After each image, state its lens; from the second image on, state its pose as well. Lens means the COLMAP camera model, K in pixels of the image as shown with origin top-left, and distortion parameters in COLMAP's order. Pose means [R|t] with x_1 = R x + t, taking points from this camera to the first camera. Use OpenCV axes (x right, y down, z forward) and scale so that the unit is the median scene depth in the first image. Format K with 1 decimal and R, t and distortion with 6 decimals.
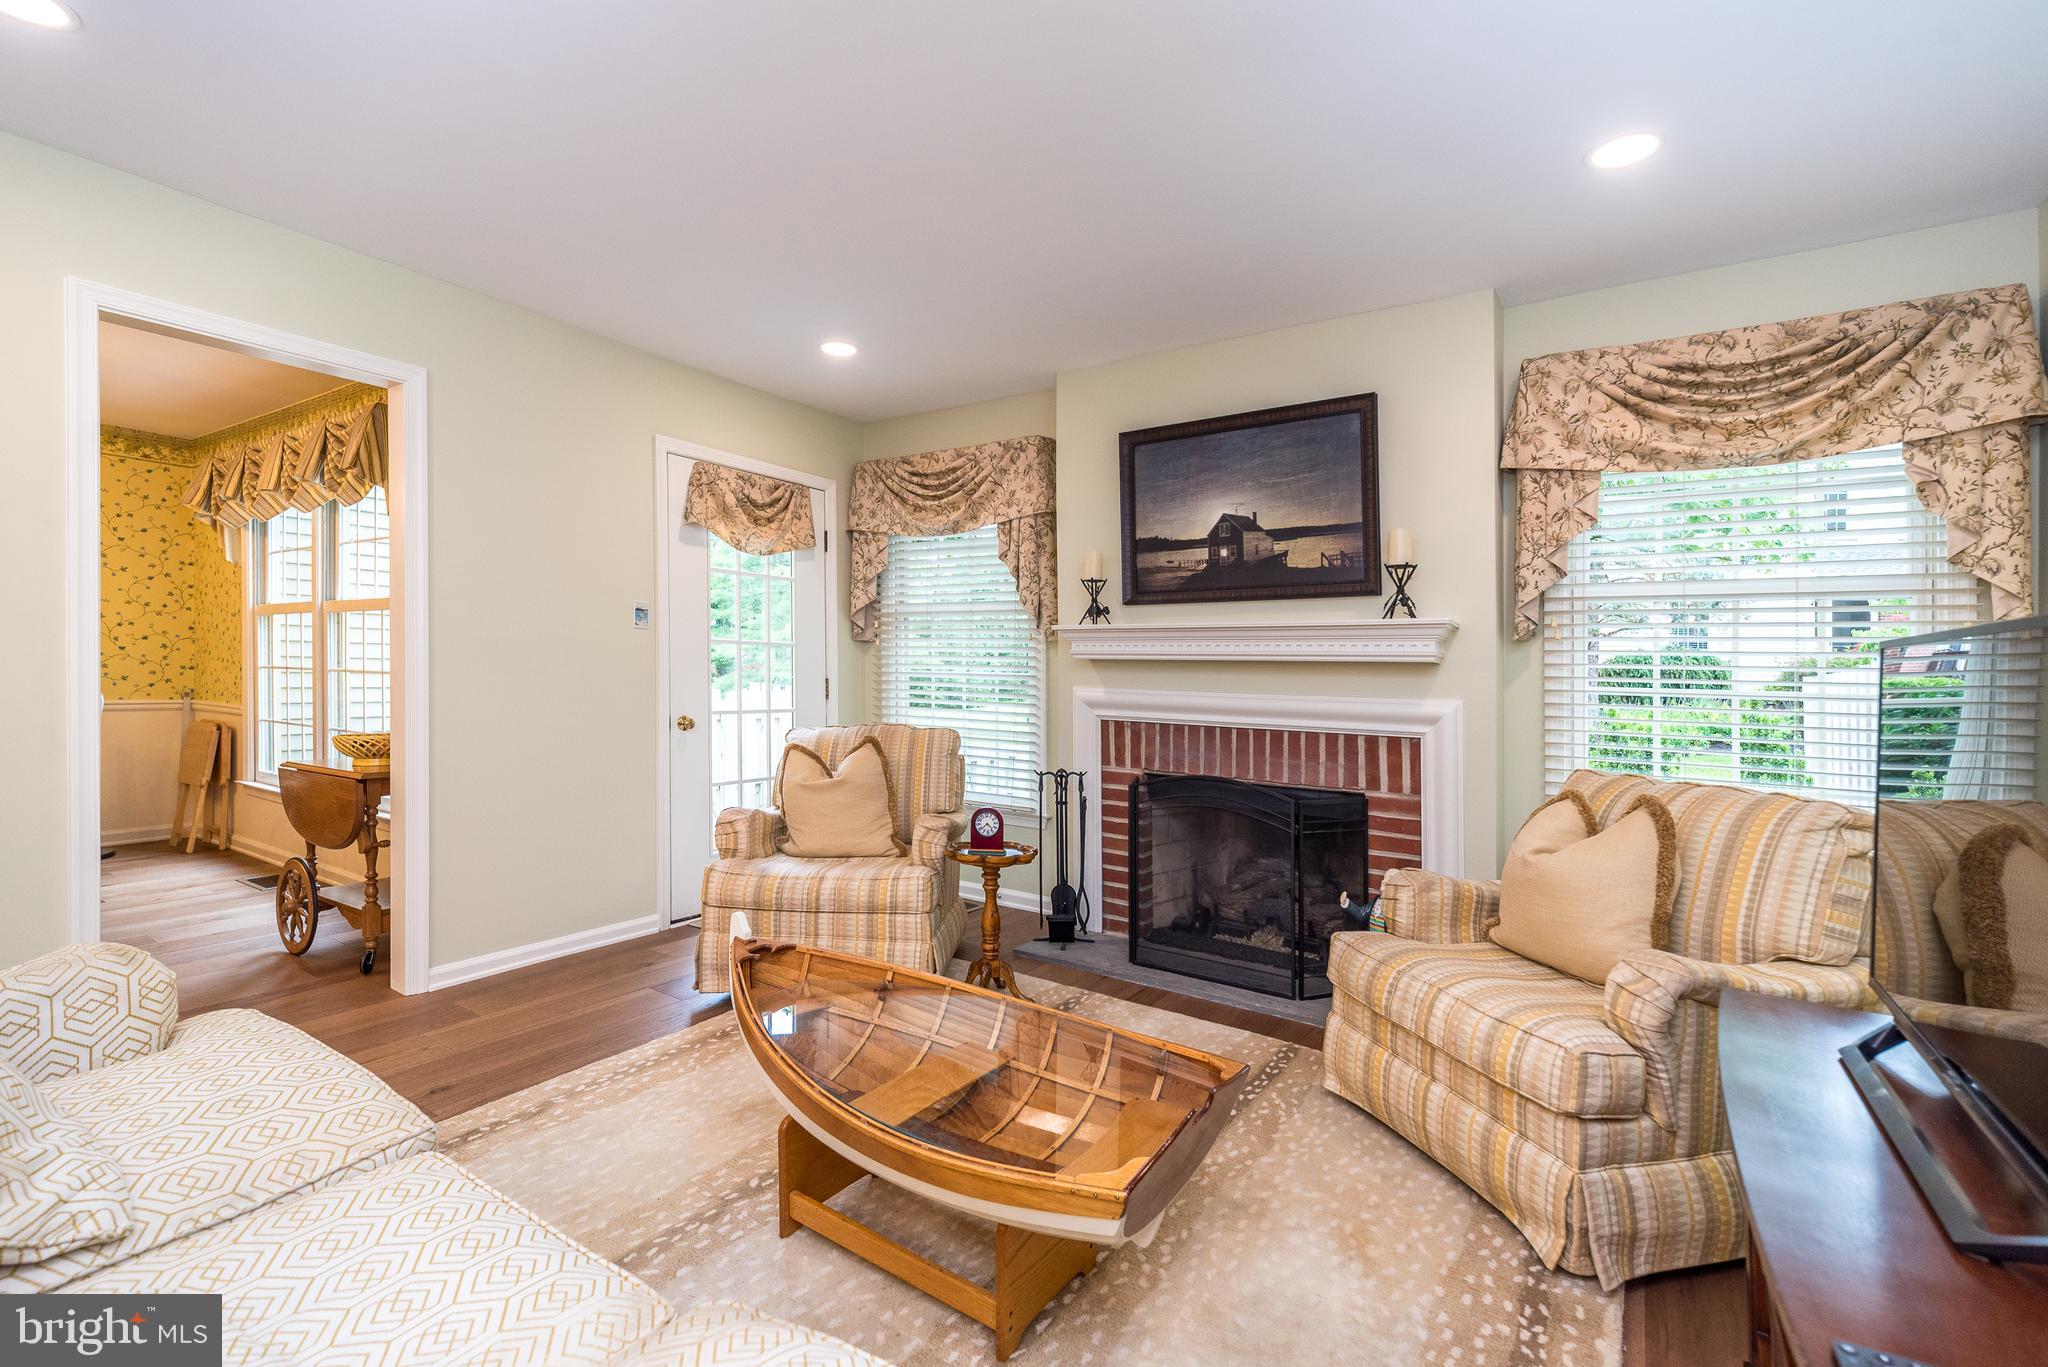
lens RADIAL K [[893.9, 0, 1021.7], [0, 893.9, 686.8], [0, 0, 1]] dist [0.004707, 0.000559]
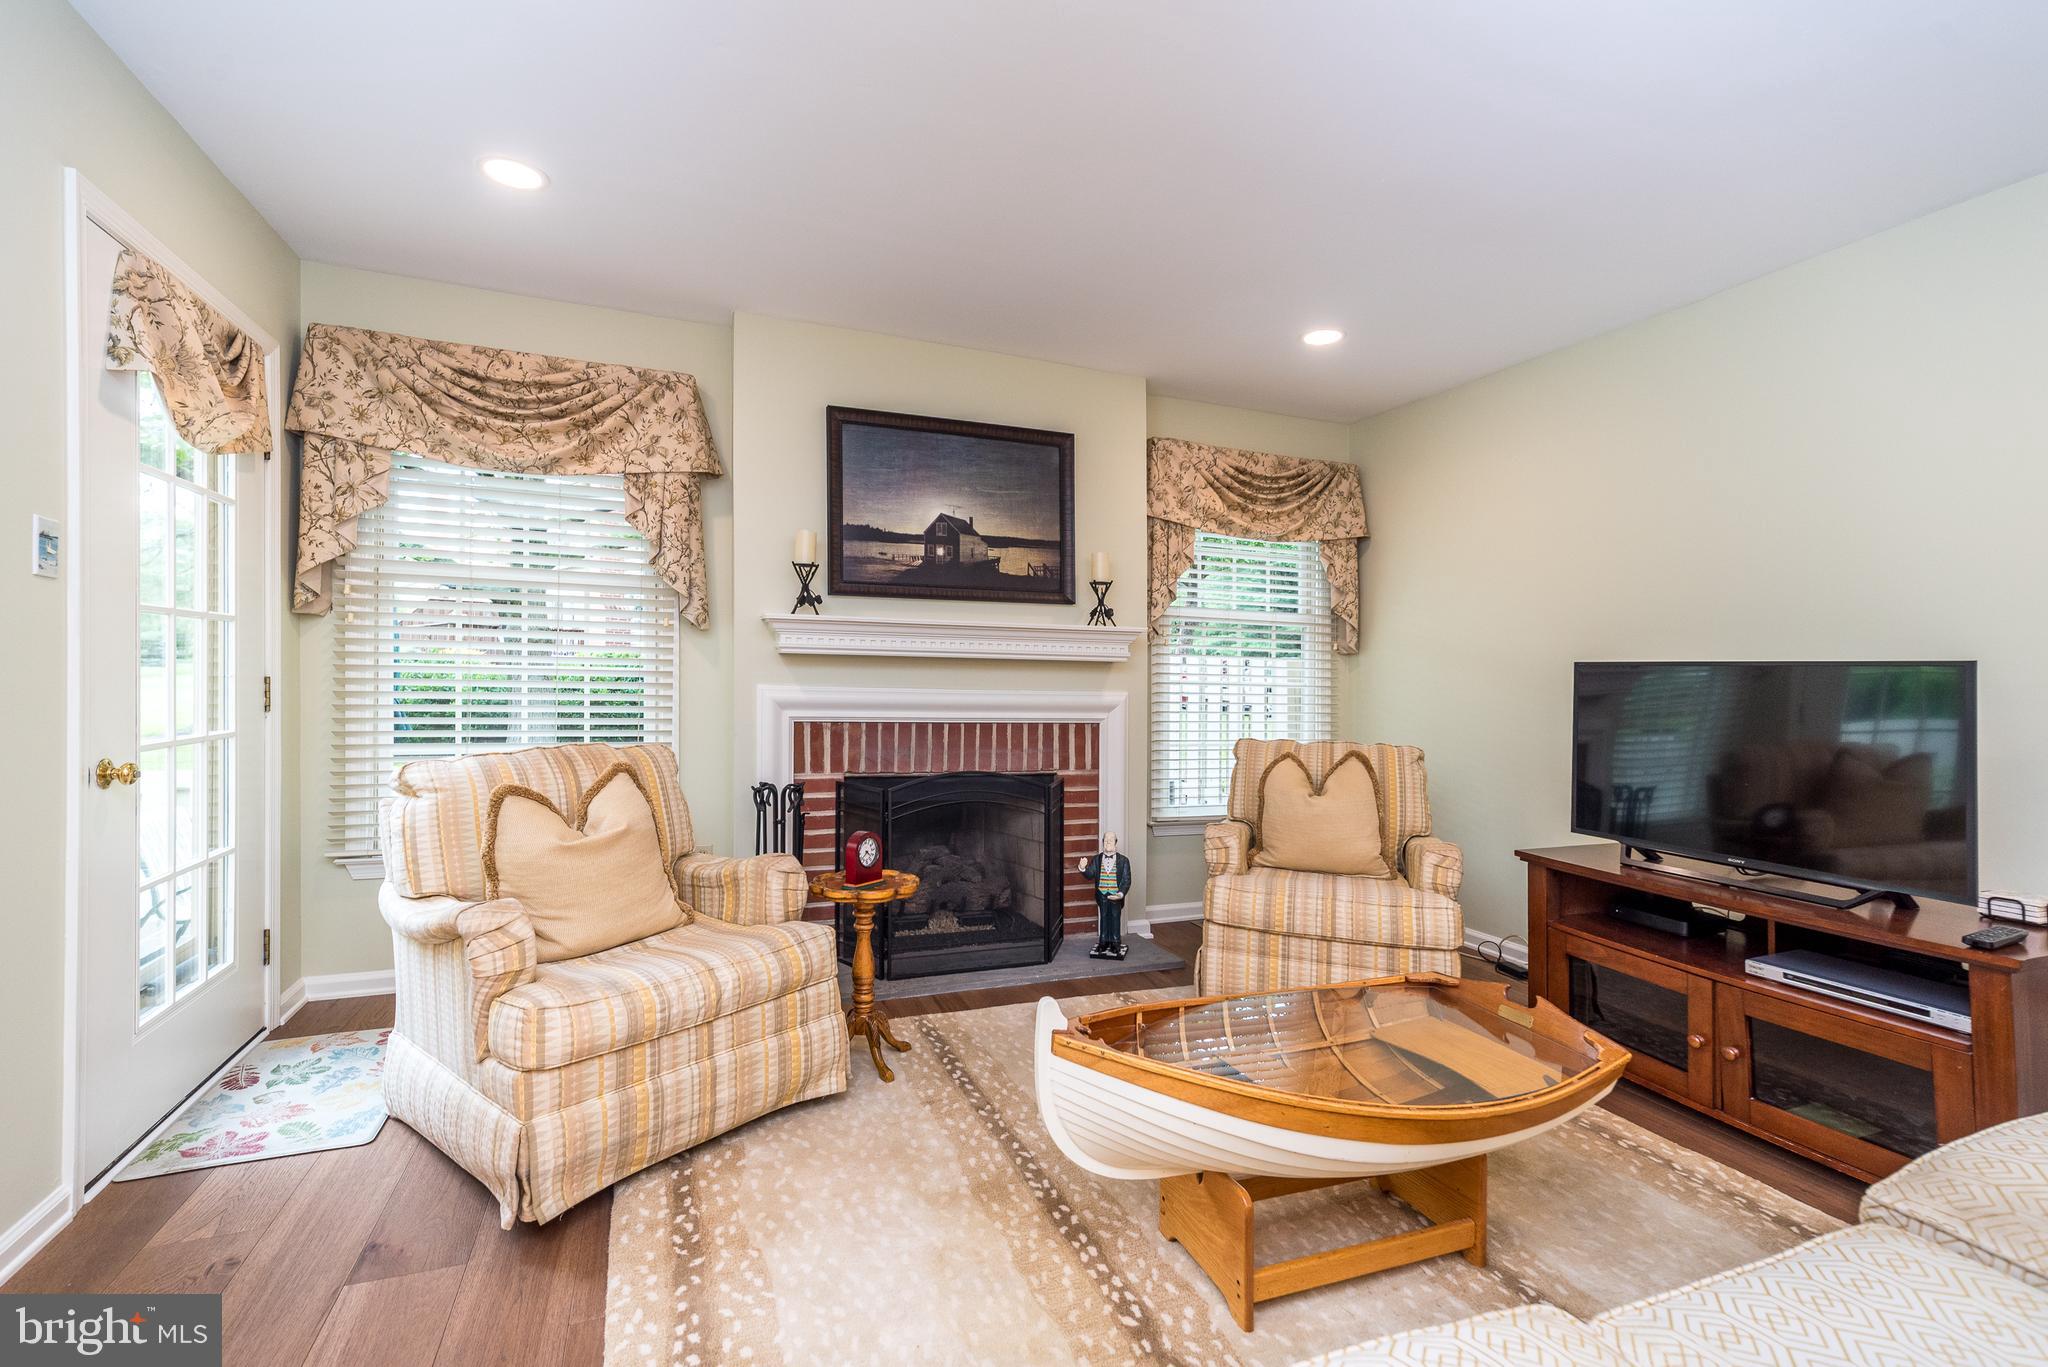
lens RADIAL K [[893.9, 0, 1019.4], [0, 893.9, 667.8], [0, 0, 1]] dist [0.004707, 0.000559]
pose [[0.568984, -0.000867, 0.822348, -0.577712], [0.005740, 0.999979, -0.002917, -0.014485], [-0.822329, 0.006380, 0.568977, 0.357237]]
